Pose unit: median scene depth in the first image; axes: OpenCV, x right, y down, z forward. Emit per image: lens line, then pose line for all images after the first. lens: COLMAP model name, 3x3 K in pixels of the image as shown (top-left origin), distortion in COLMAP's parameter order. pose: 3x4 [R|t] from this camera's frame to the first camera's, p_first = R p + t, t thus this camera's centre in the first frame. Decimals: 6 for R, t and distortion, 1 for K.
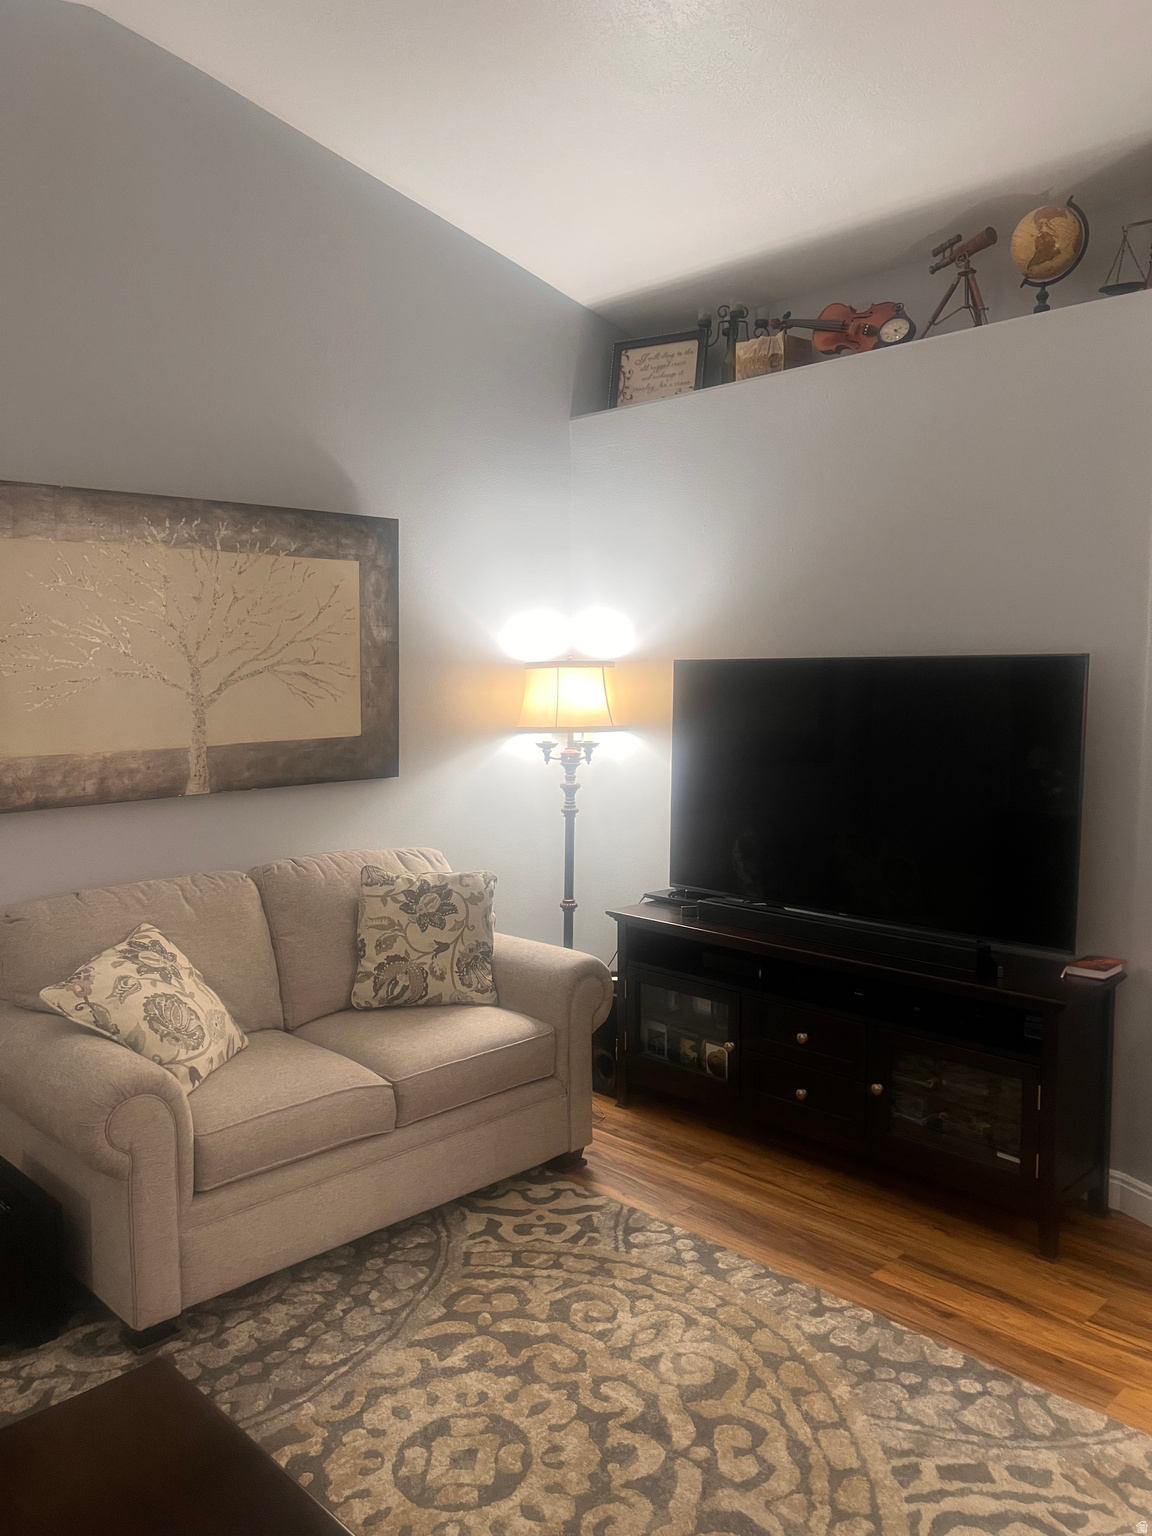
lens RADIAL K [[1148.5, 0, 569.7], [0, 1148.5, 771.6], [0, 0, 1]] dist [0.040119, -0.047675]
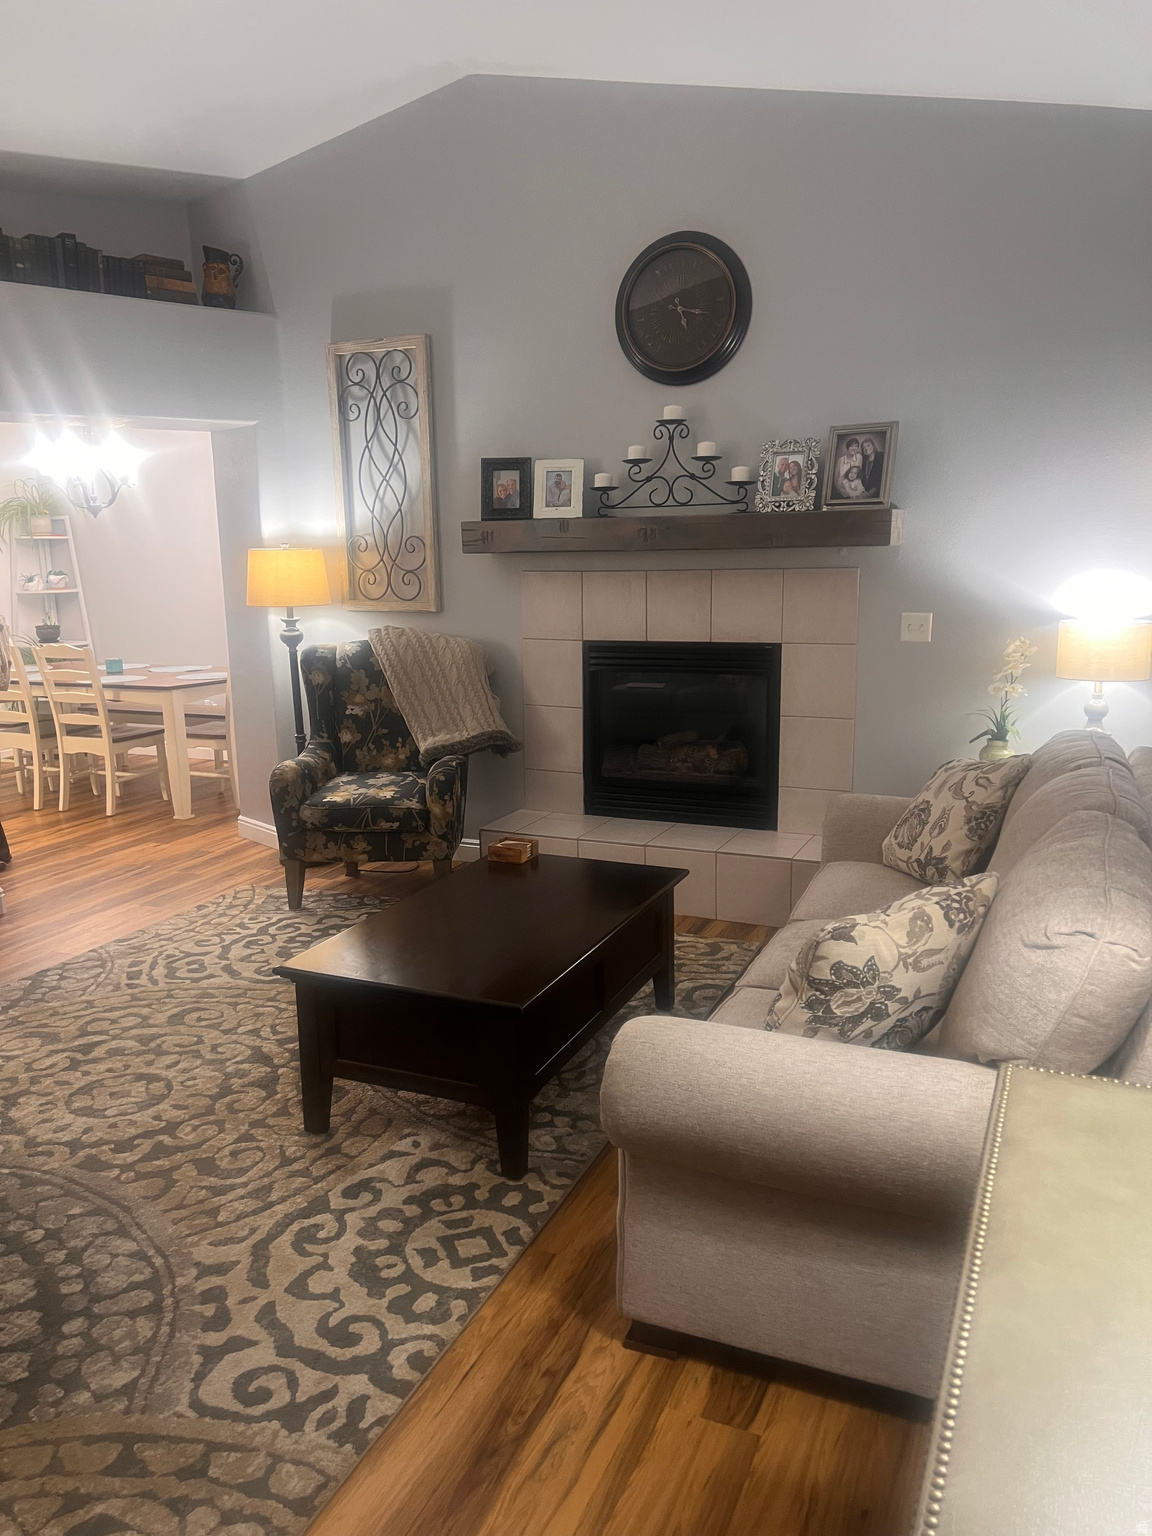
lens RADIAL K [[1148.5, 0, 579.8], [0, 1148.5, 767.9], [0, 0, 1]] dist [0.040119, -0.047675]
pose [[-0.369465, -0.170366, 0.913494, -1.449584], [0.094771, 0.971016, 0.219425, -0.061604], [-0.924399, 0.167643, -0.342611, 0.833519]]
